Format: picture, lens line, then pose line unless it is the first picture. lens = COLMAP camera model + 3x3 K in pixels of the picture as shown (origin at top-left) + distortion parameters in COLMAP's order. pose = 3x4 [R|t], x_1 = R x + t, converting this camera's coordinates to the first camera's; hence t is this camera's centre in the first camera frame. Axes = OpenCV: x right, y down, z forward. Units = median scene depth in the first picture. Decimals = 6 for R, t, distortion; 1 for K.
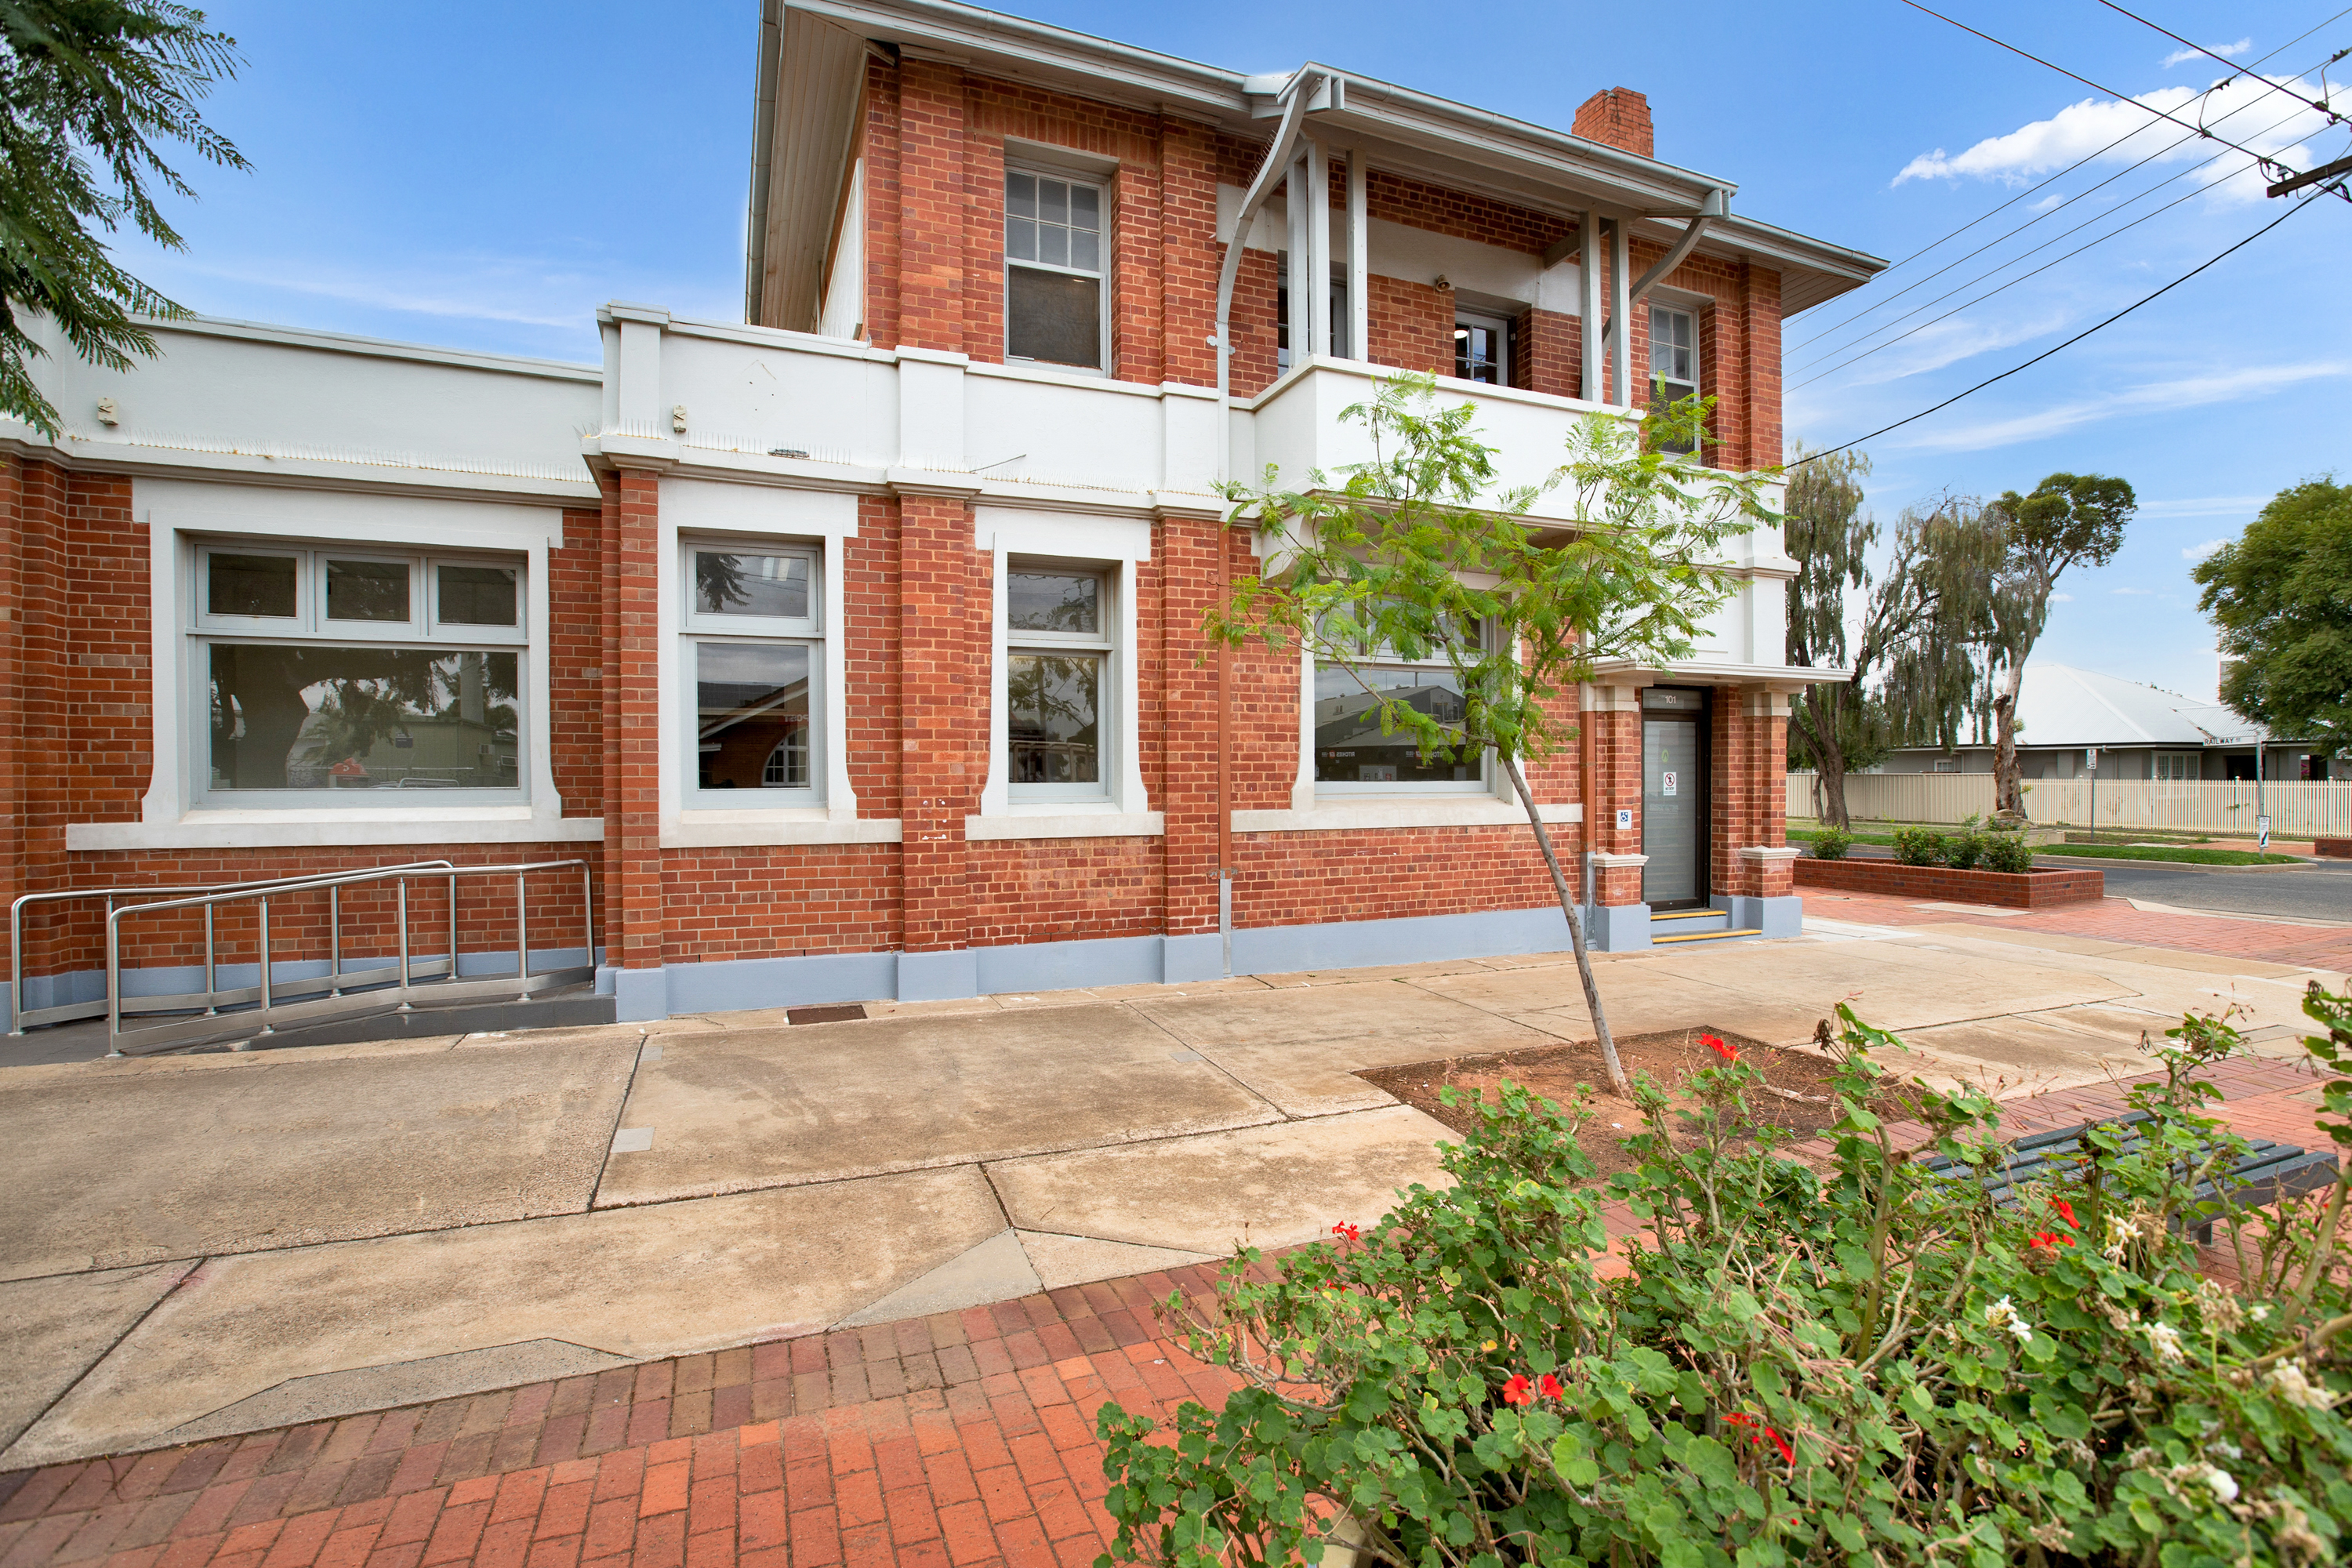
lens RADIAL K [[1063.7, 0, 1170.5], [0, 1063.7, 794.1], [0, 0, 1]] dist [0.000436, -0.001304]
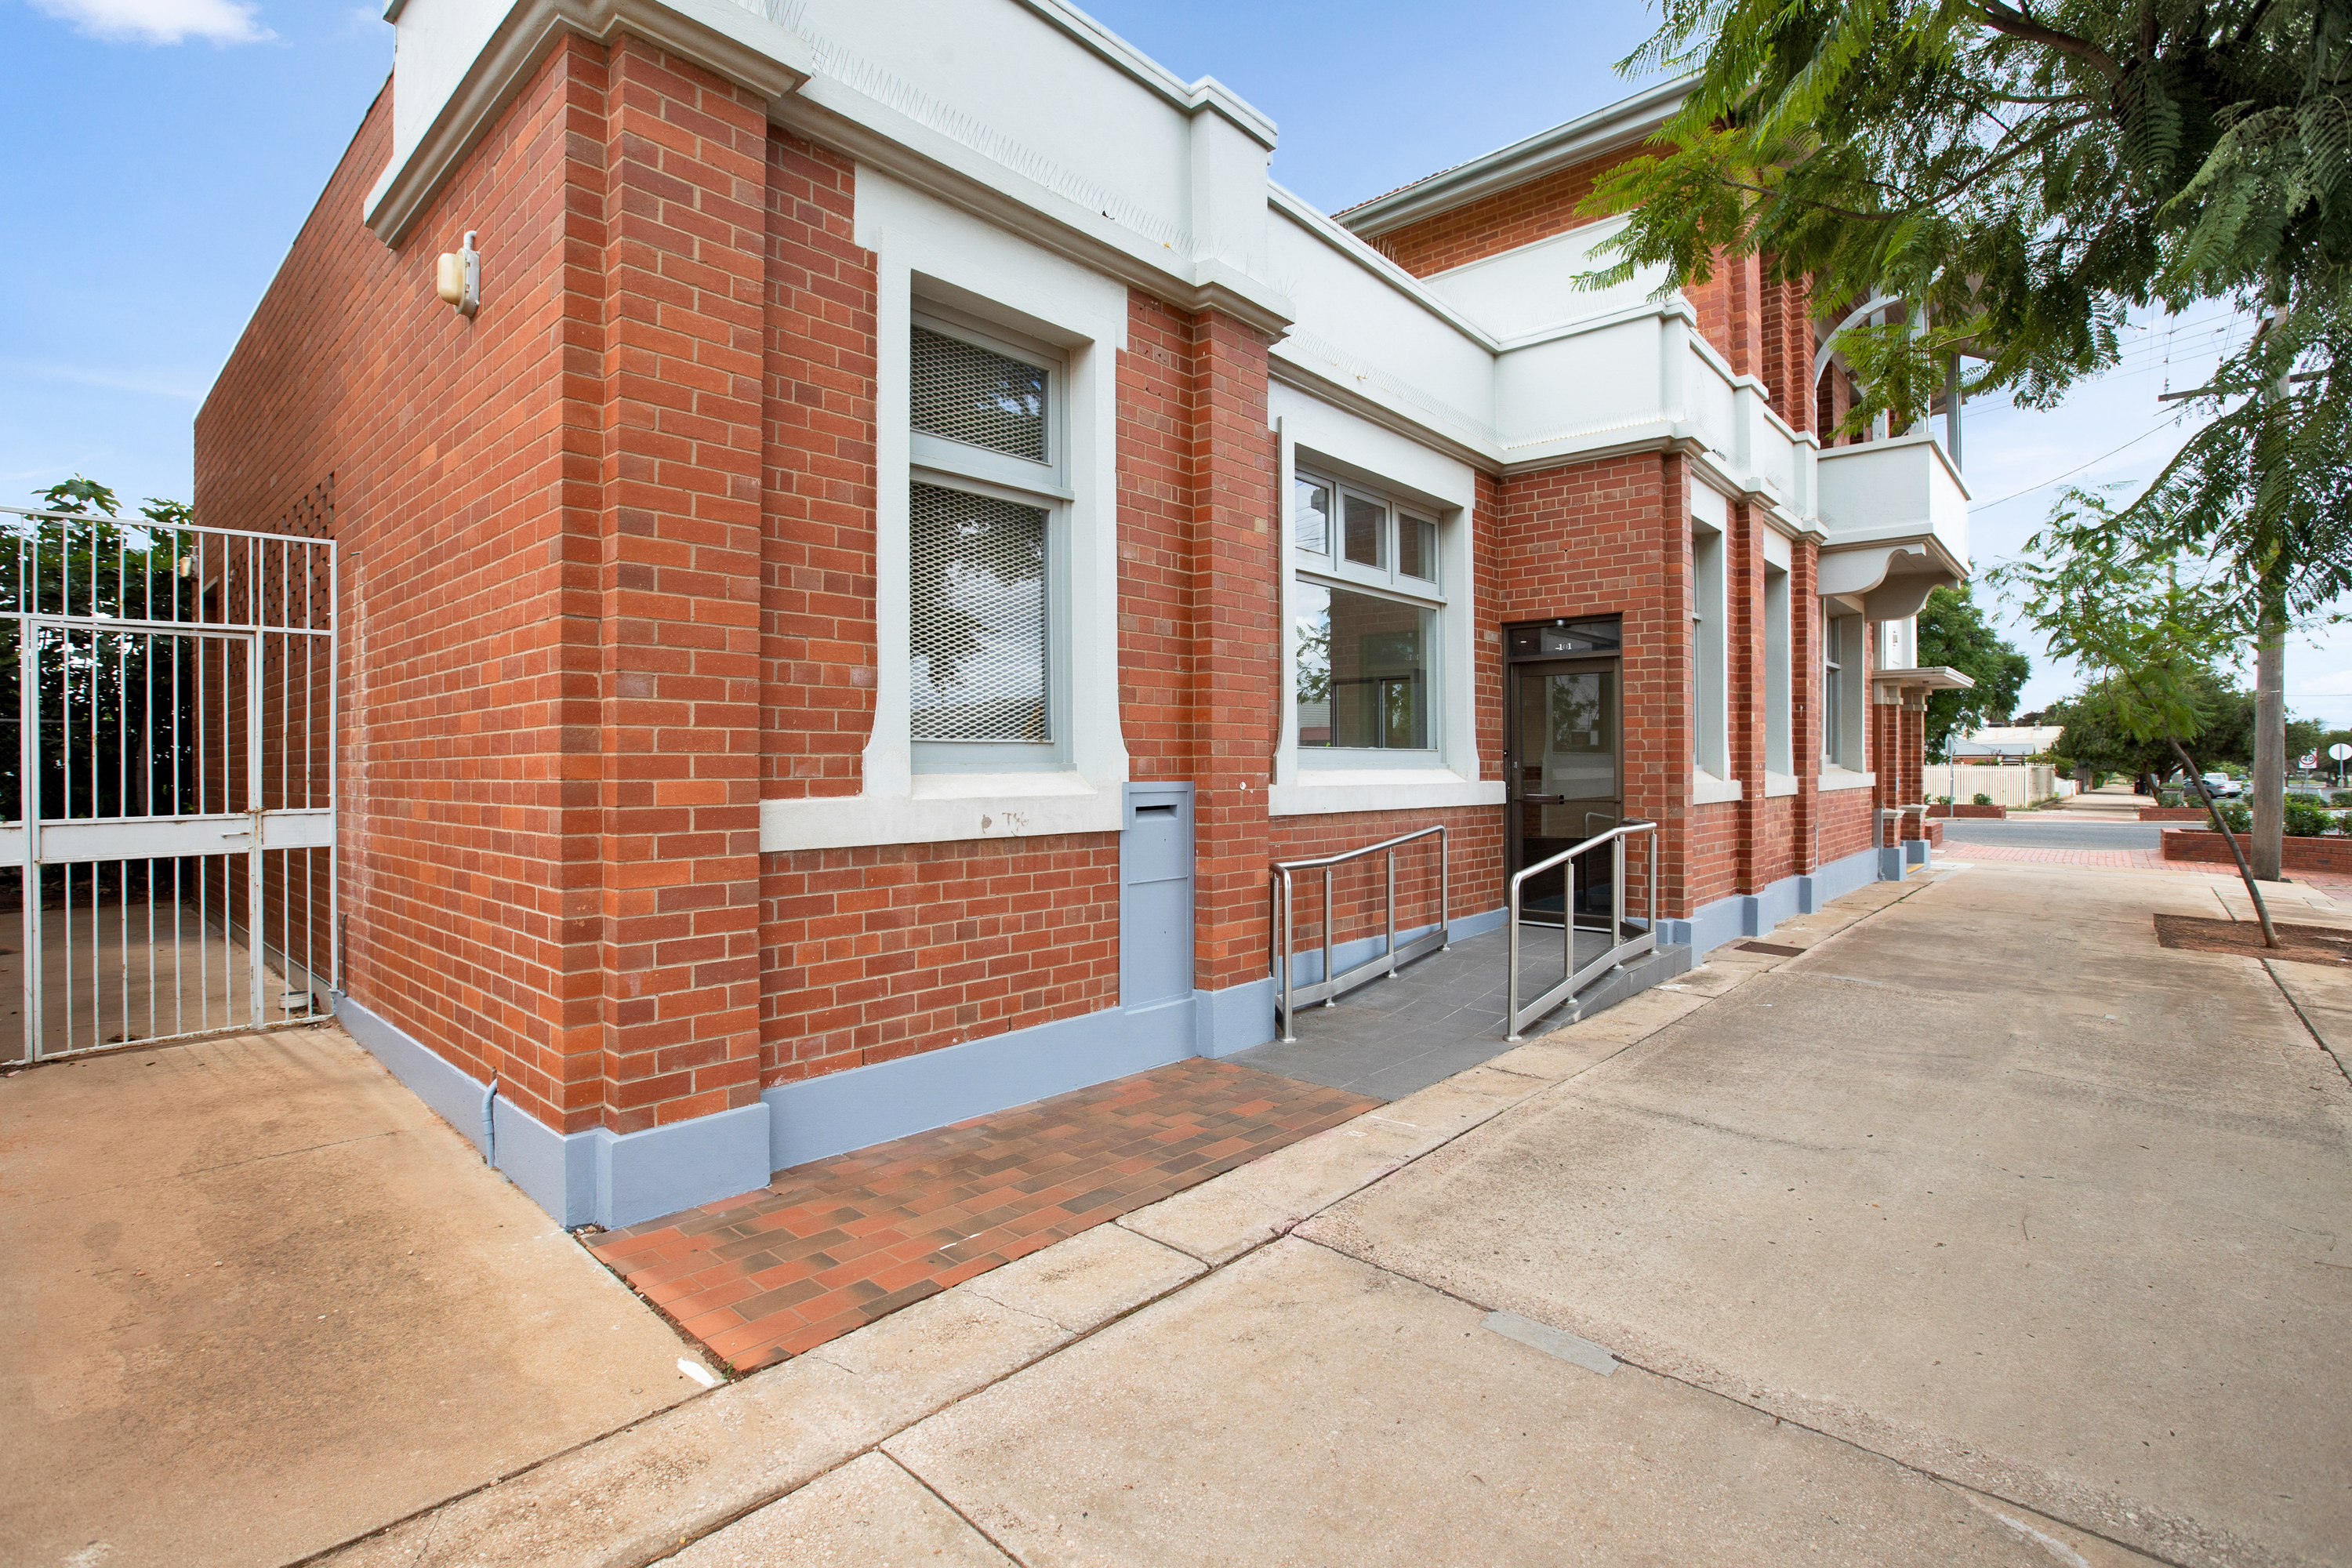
lens RADIAL K [[1063.7, 0, 1179.5], [0, 1063.7, 767.7], [0, 0, 1]] dist [0.000436, -0.001304]
pose [[0.902381, 0.001677, 0.430935, -0.854888], [-0.000197, 0.999994, -0.003477, 0.011504], [-0.430938, 0.003052, 0.902376, 0.352062]]
